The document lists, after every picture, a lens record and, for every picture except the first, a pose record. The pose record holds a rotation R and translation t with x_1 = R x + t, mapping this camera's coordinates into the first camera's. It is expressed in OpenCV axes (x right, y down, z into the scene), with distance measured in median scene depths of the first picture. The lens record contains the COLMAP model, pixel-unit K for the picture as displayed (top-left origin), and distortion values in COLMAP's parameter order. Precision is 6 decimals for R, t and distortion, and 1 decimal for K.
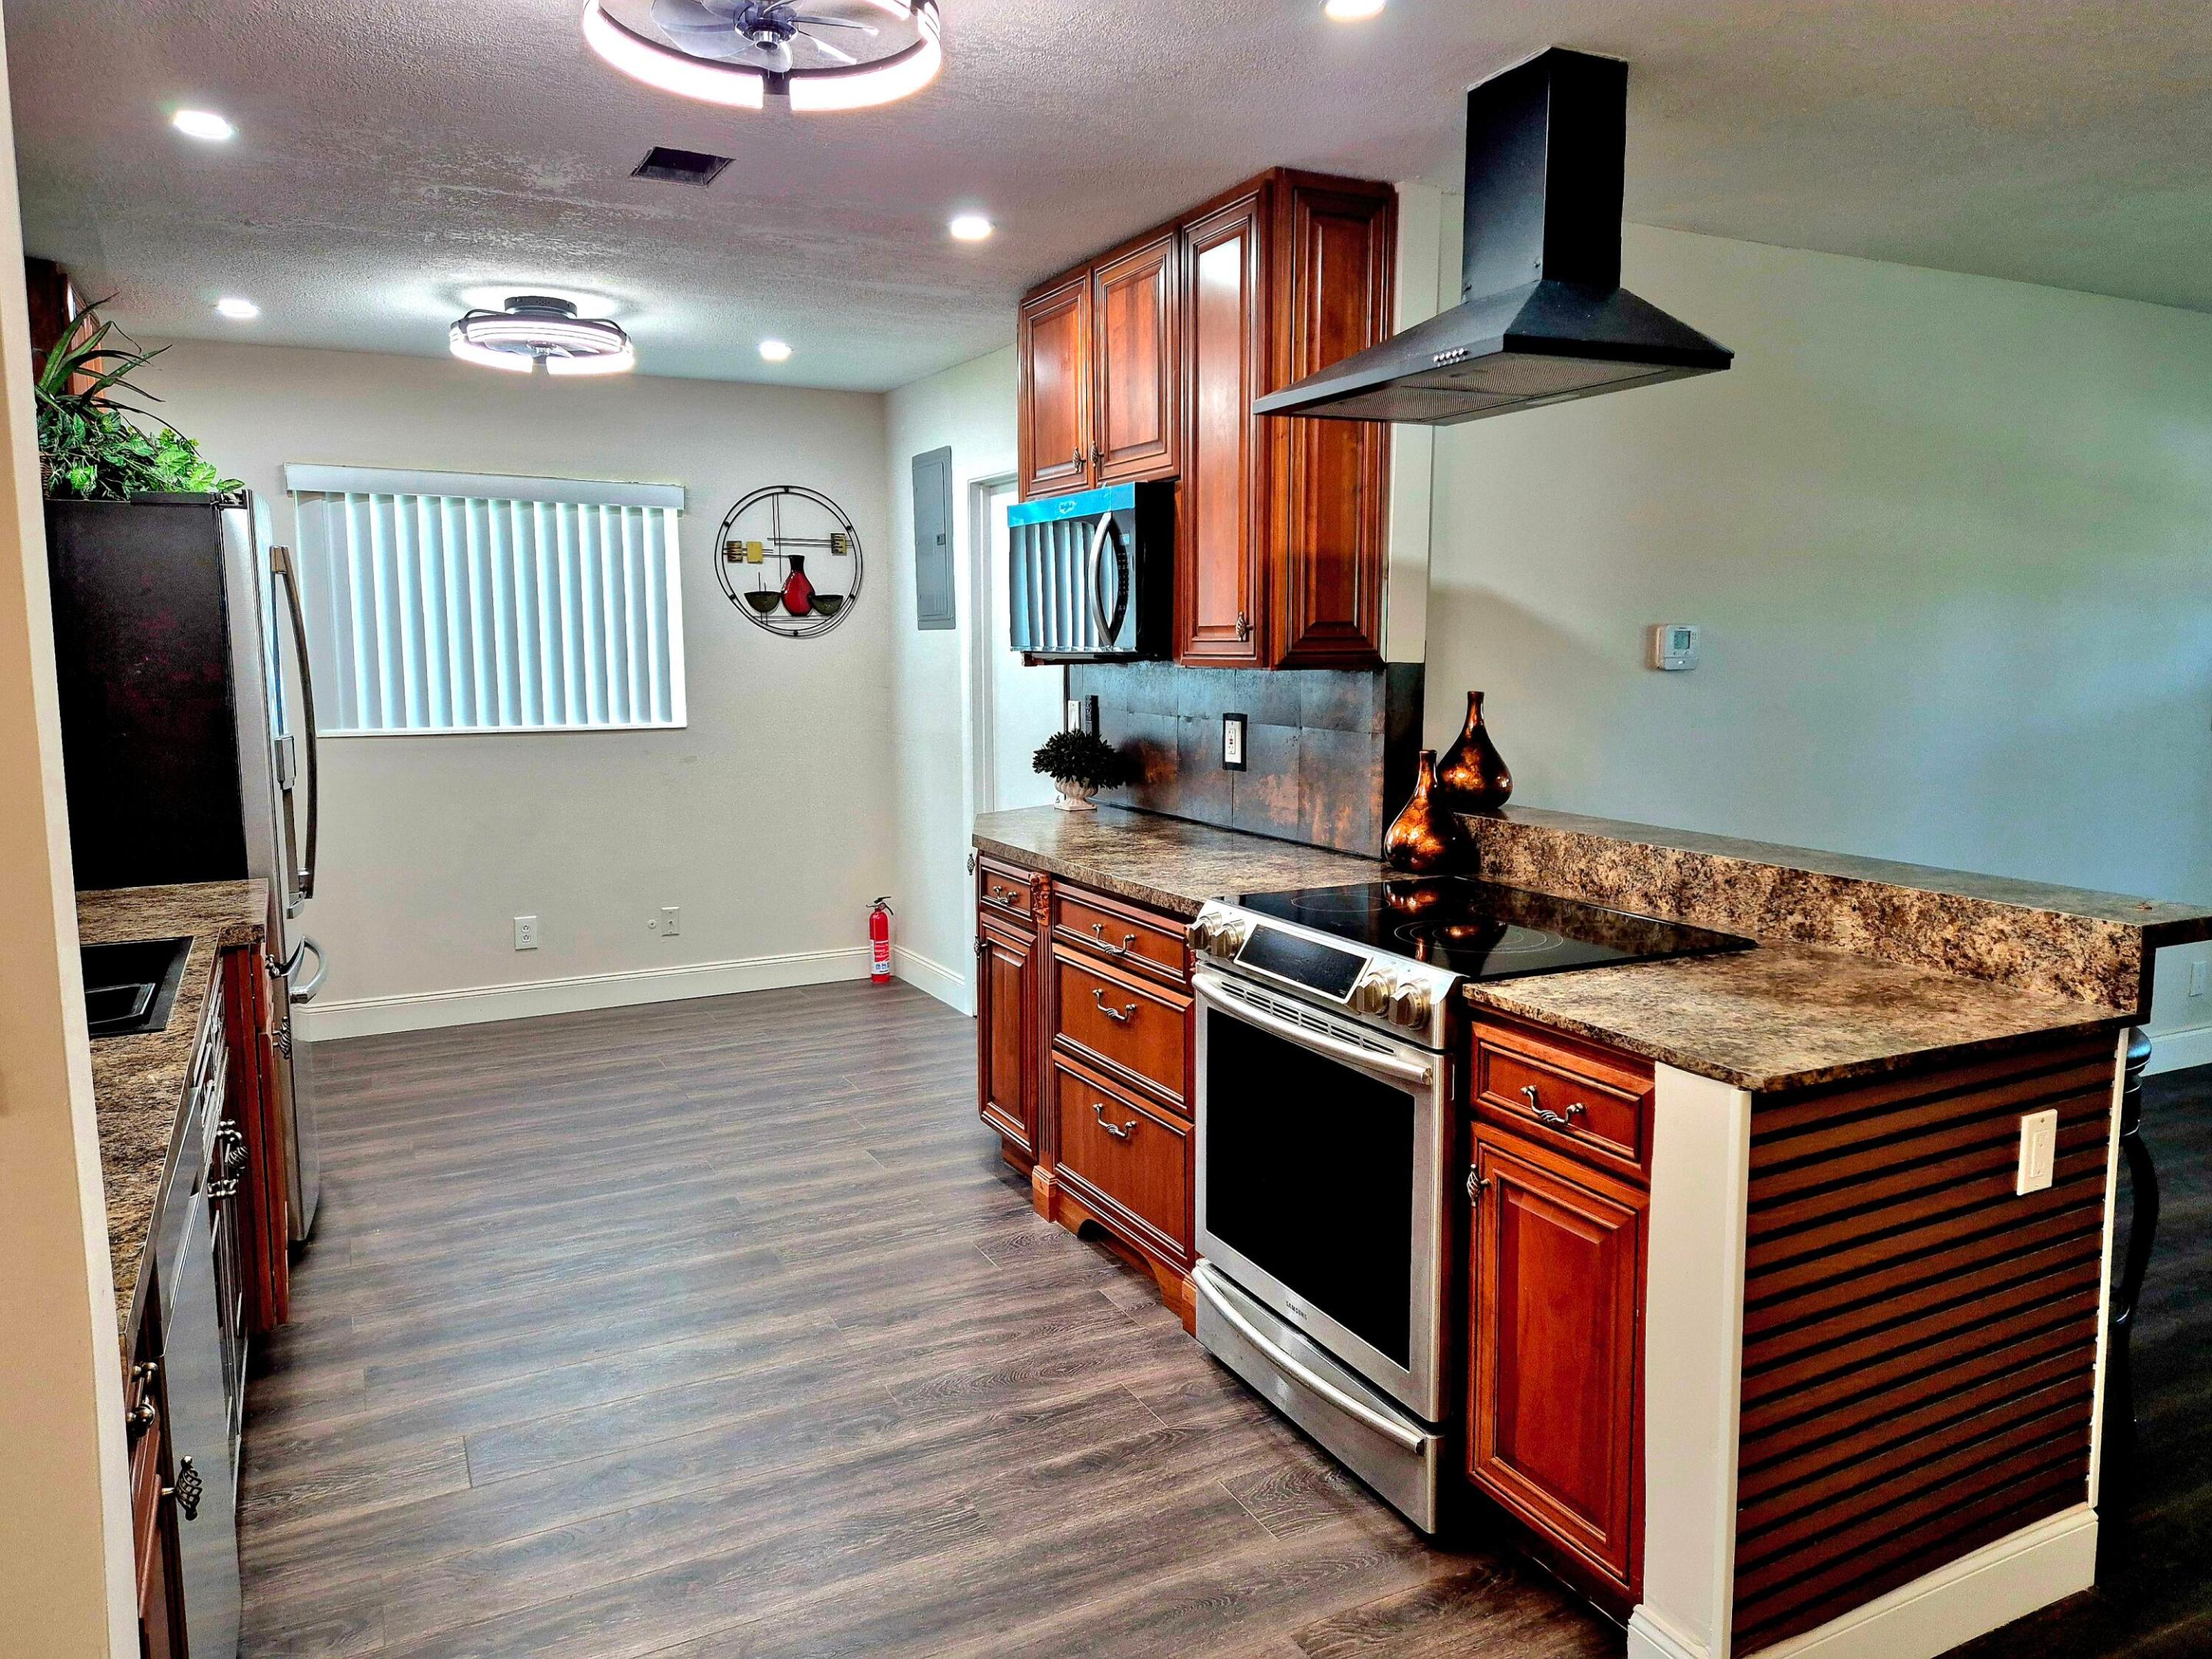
lens RADIAL K [[1544.4, 0, 1106.0], [0, 1544.4, 829.5], [0, 0, 1]] dist [0.035278, -0.001099]
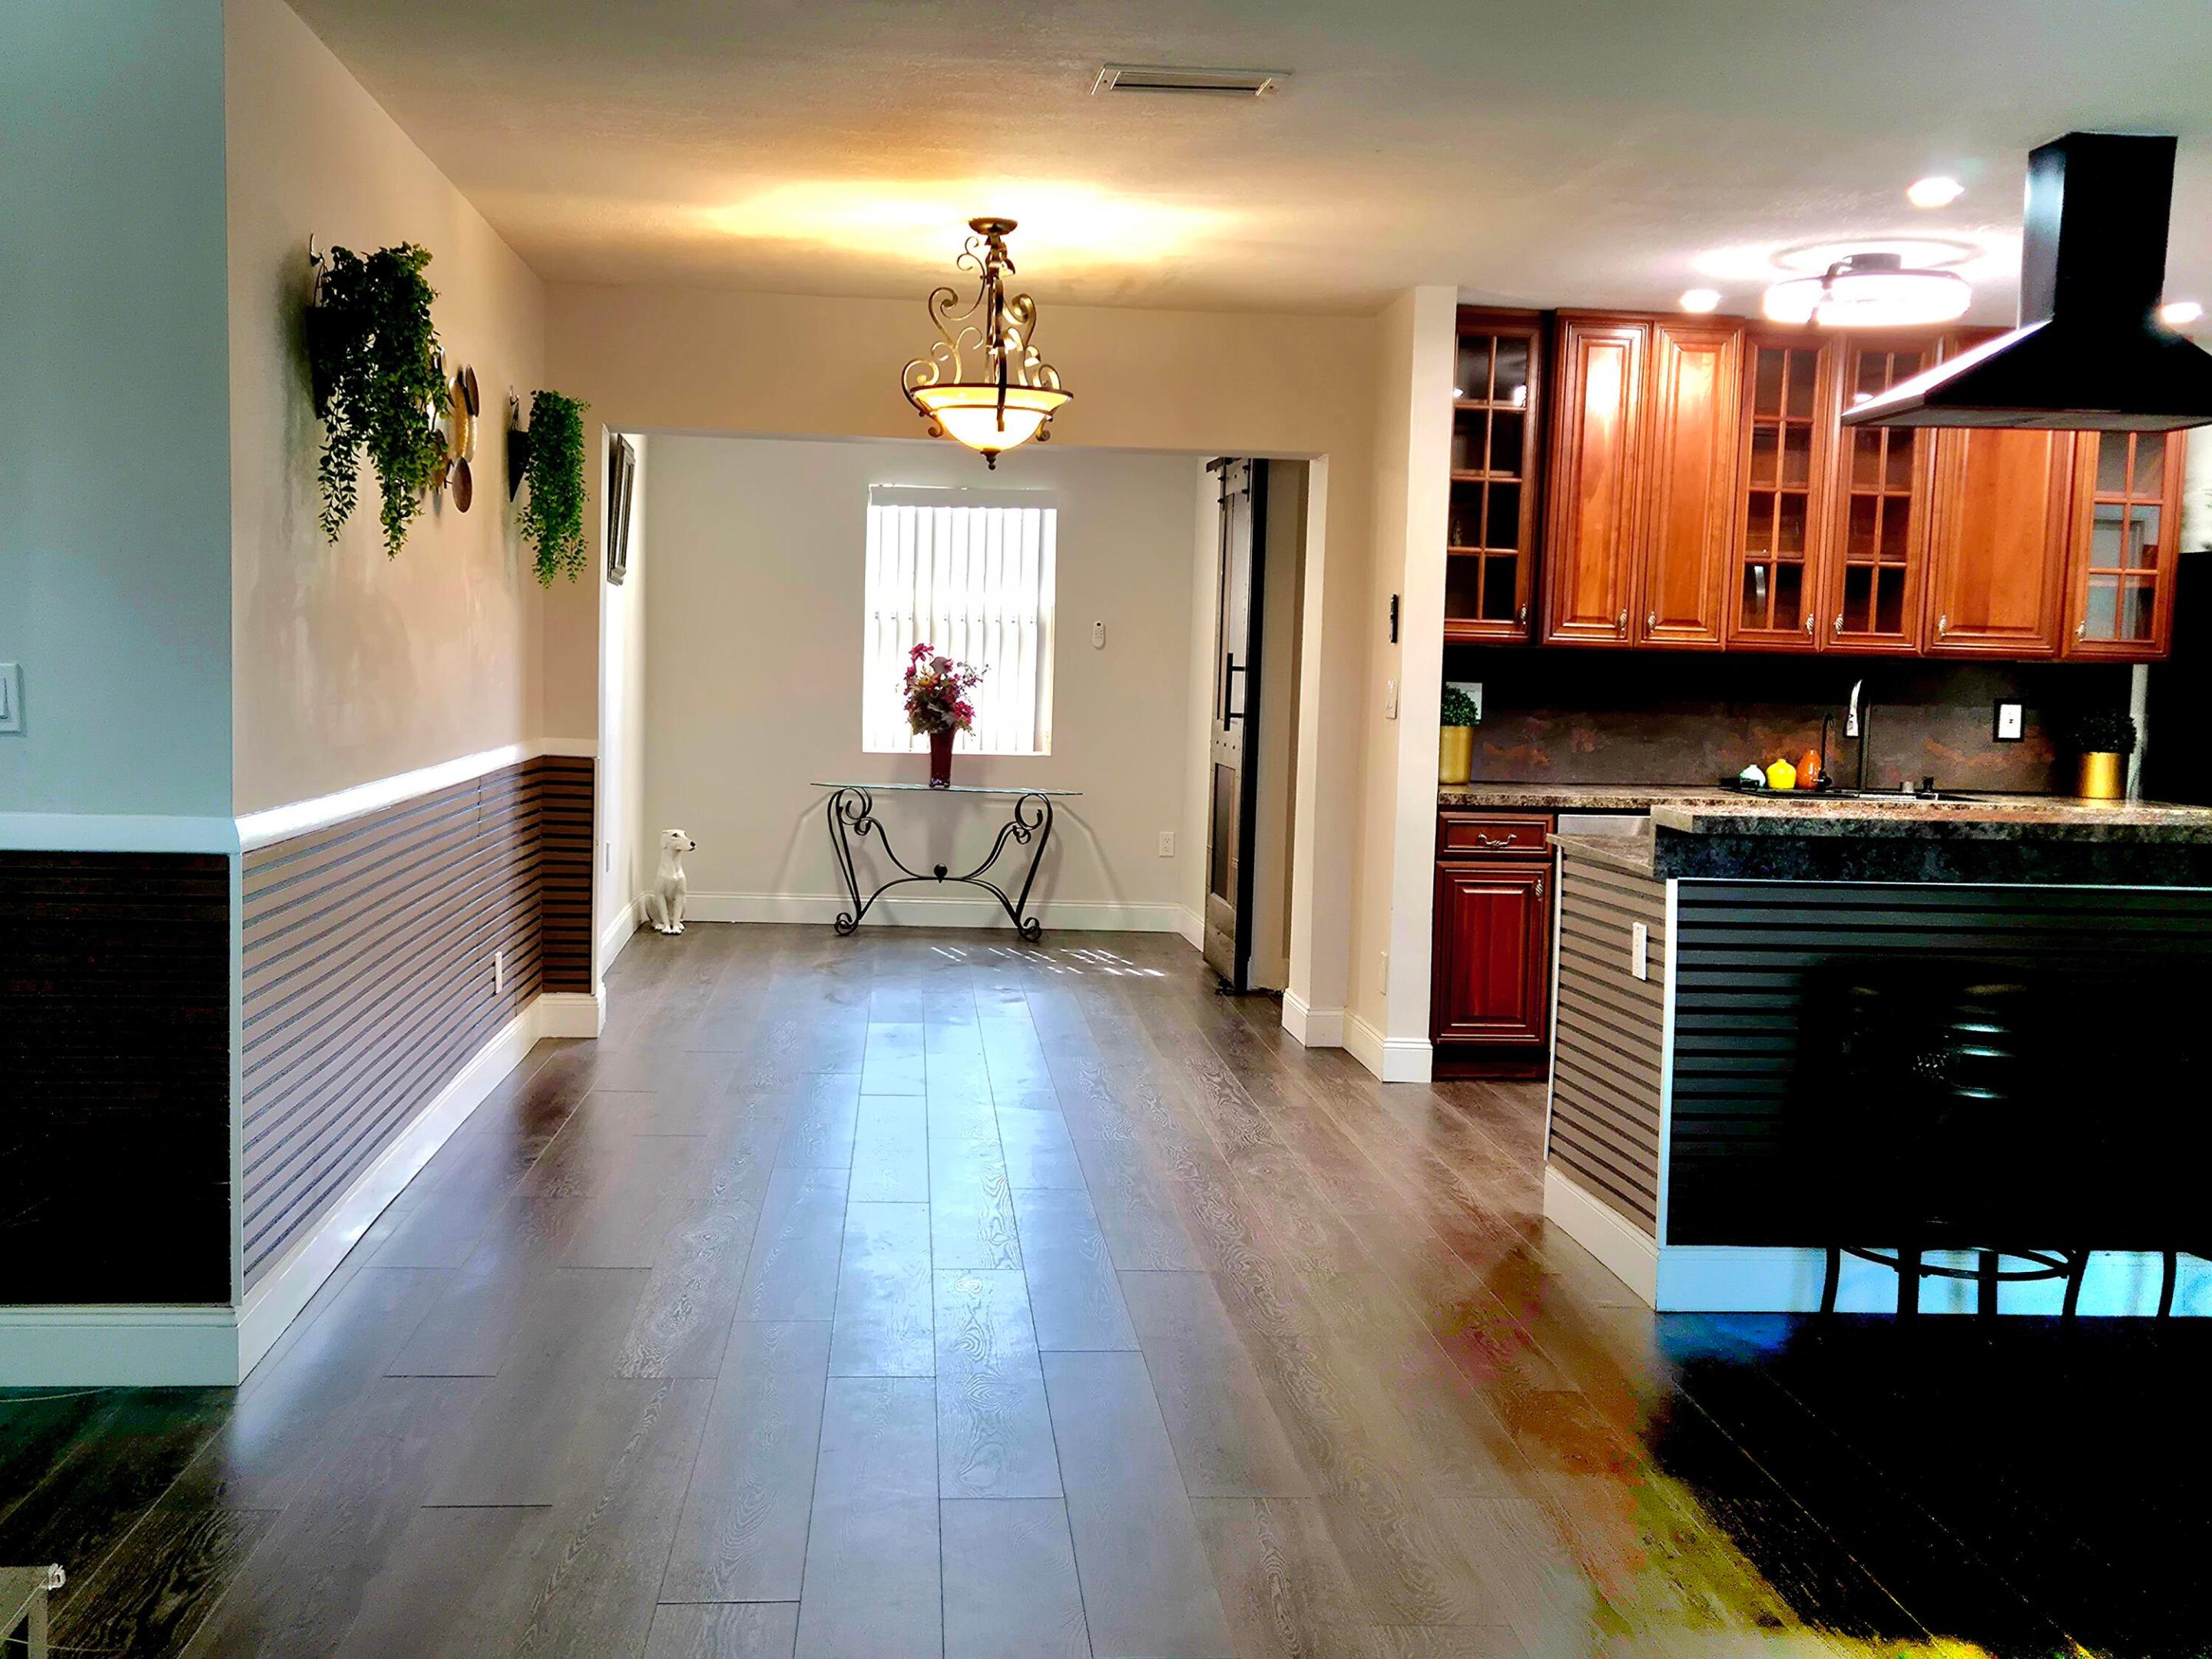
lens RADIAL K [[2295.8, 0, 1068.2], [0, 2295.8, 829.9], [0, 0, 1]] dist [0.076004, -0.103613]
pose [[-0.391104, 0.065565, -0.918008, 1.759867], [-0.145278, 0.980556, 0.131926, -0.072549], [0.908808, 0.184964, -0.373975, 0.819379]]
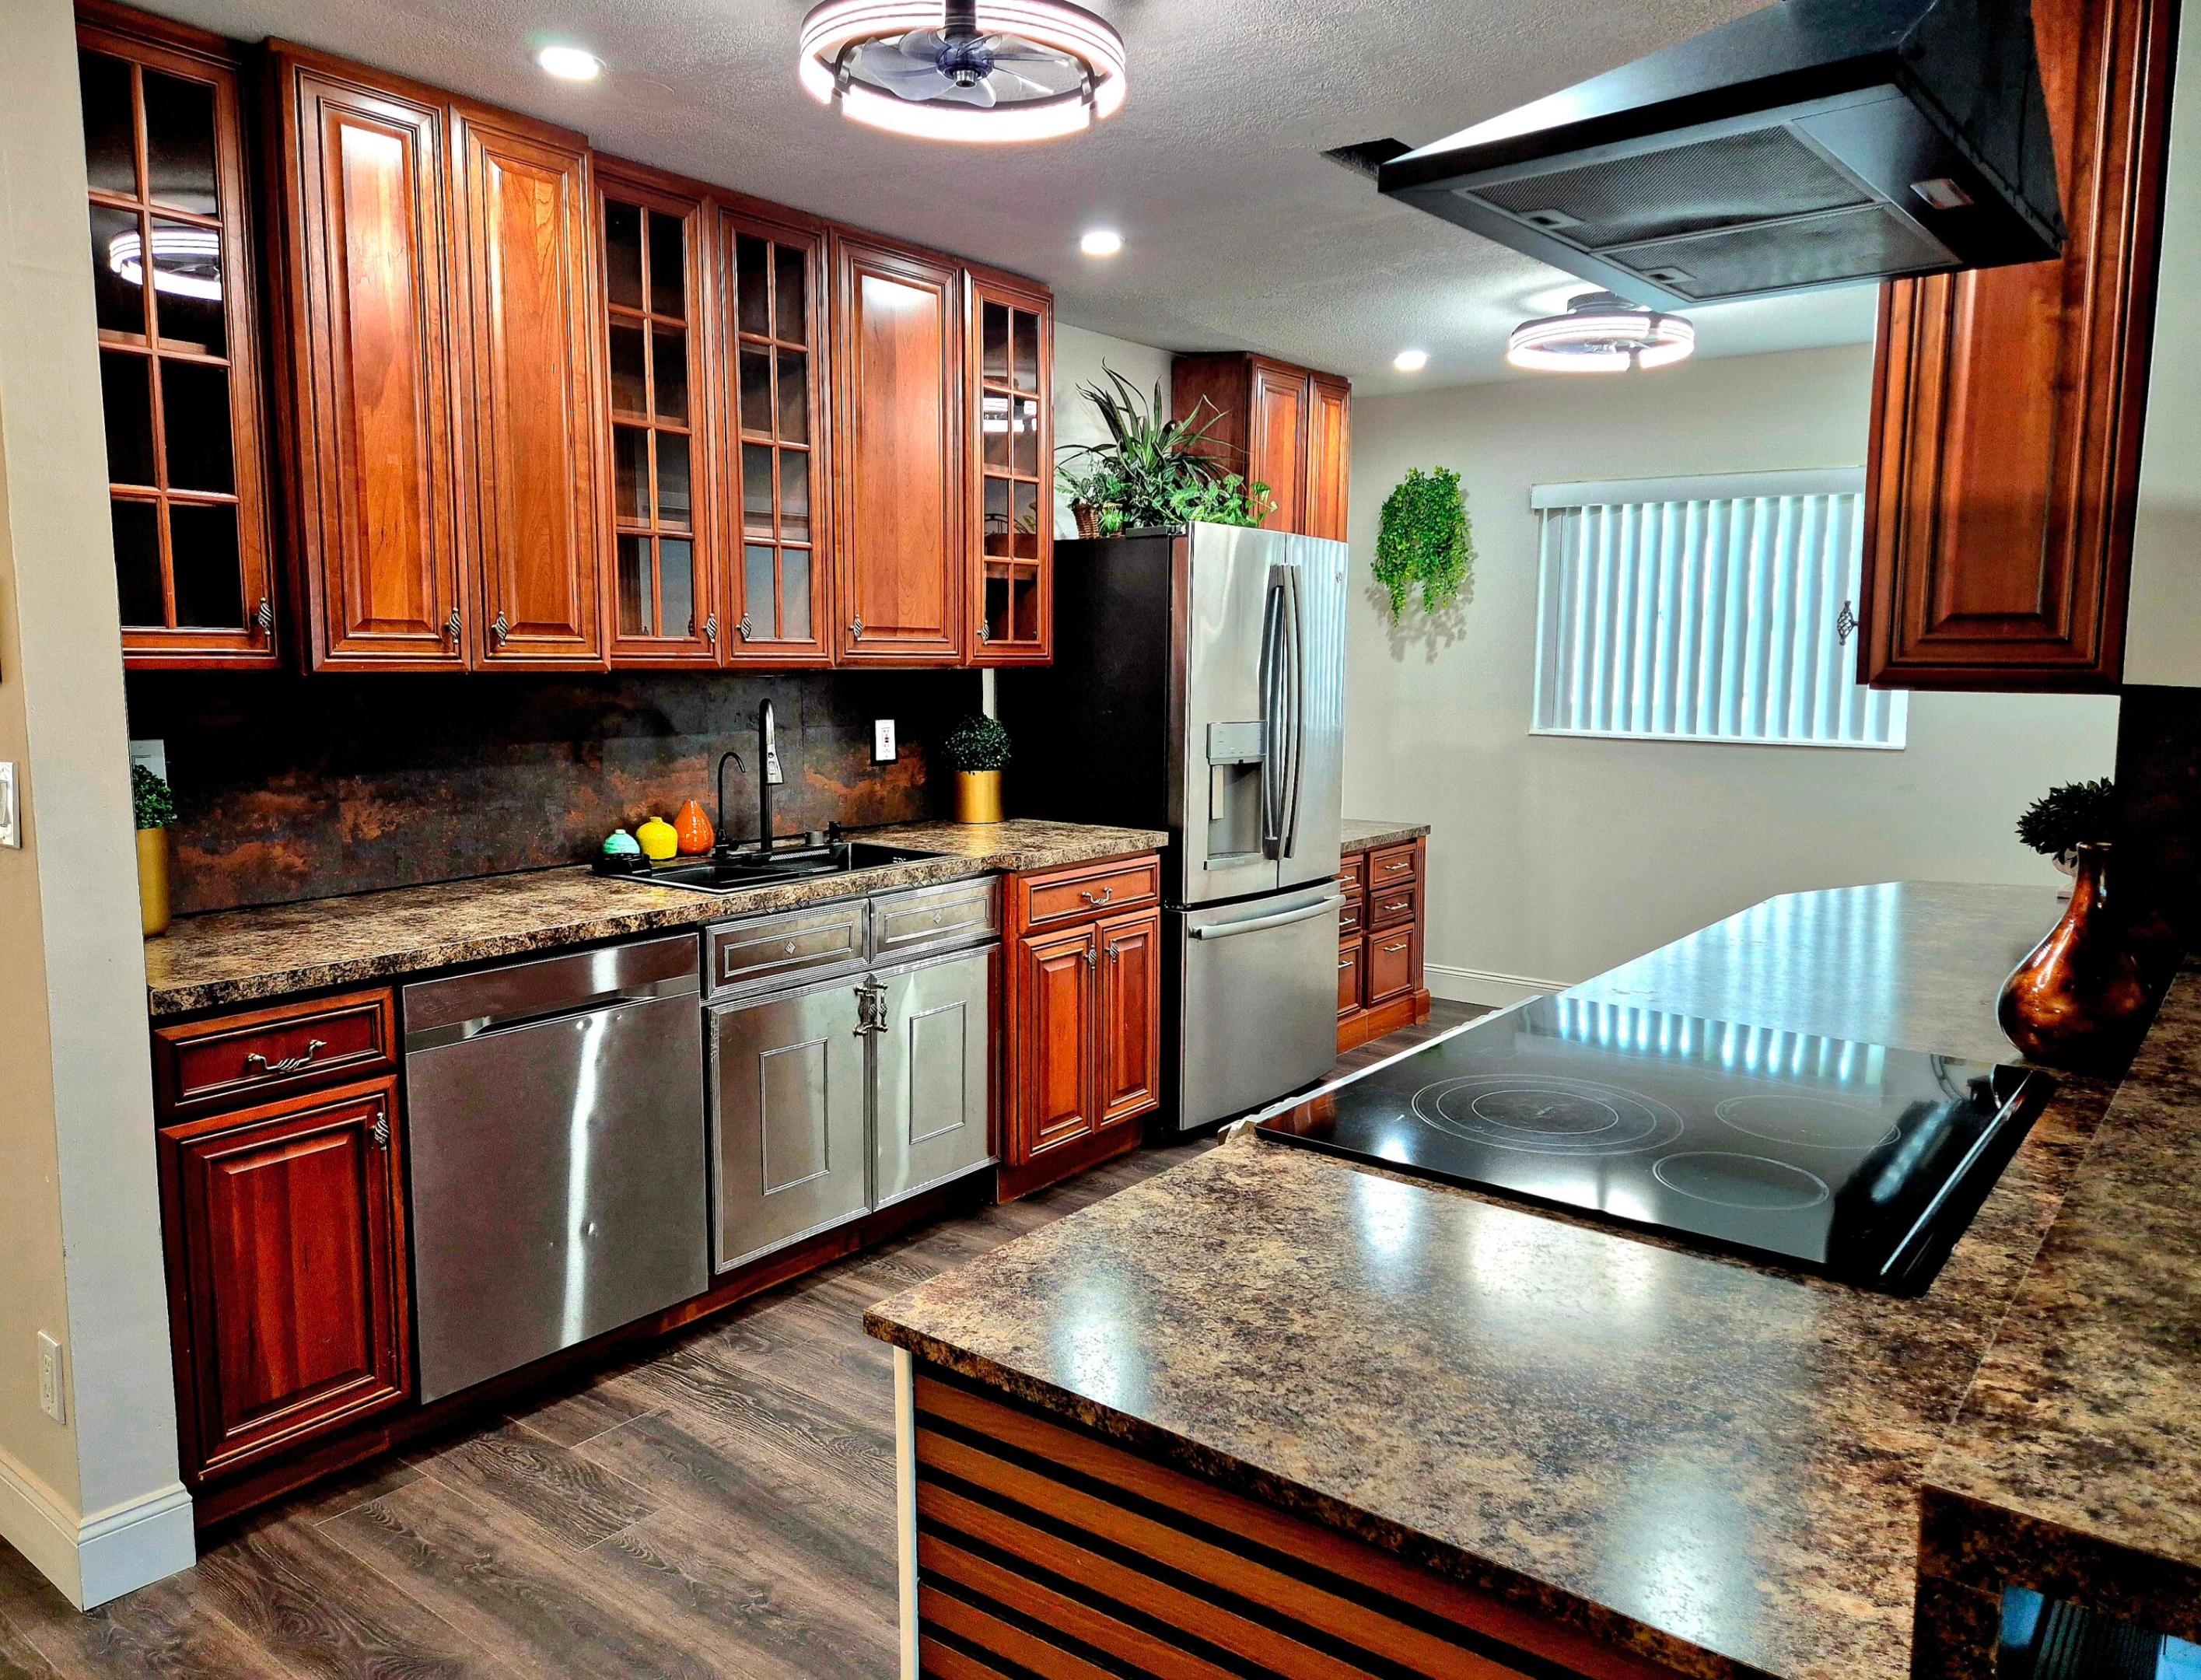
lens RADIAL K [[1548.6, 0, 1127.0], [0, 1548.6, 812.0], [0, 0, 1]] dist [0.078166, -0.065437]
pose [[0.427185, 0.104666, -0.898086, 0.548490], [-0.123436, 0.990729, 0.056749, -0.049645], [0.895699, 0.086614, 0.436144, 0.426483]]
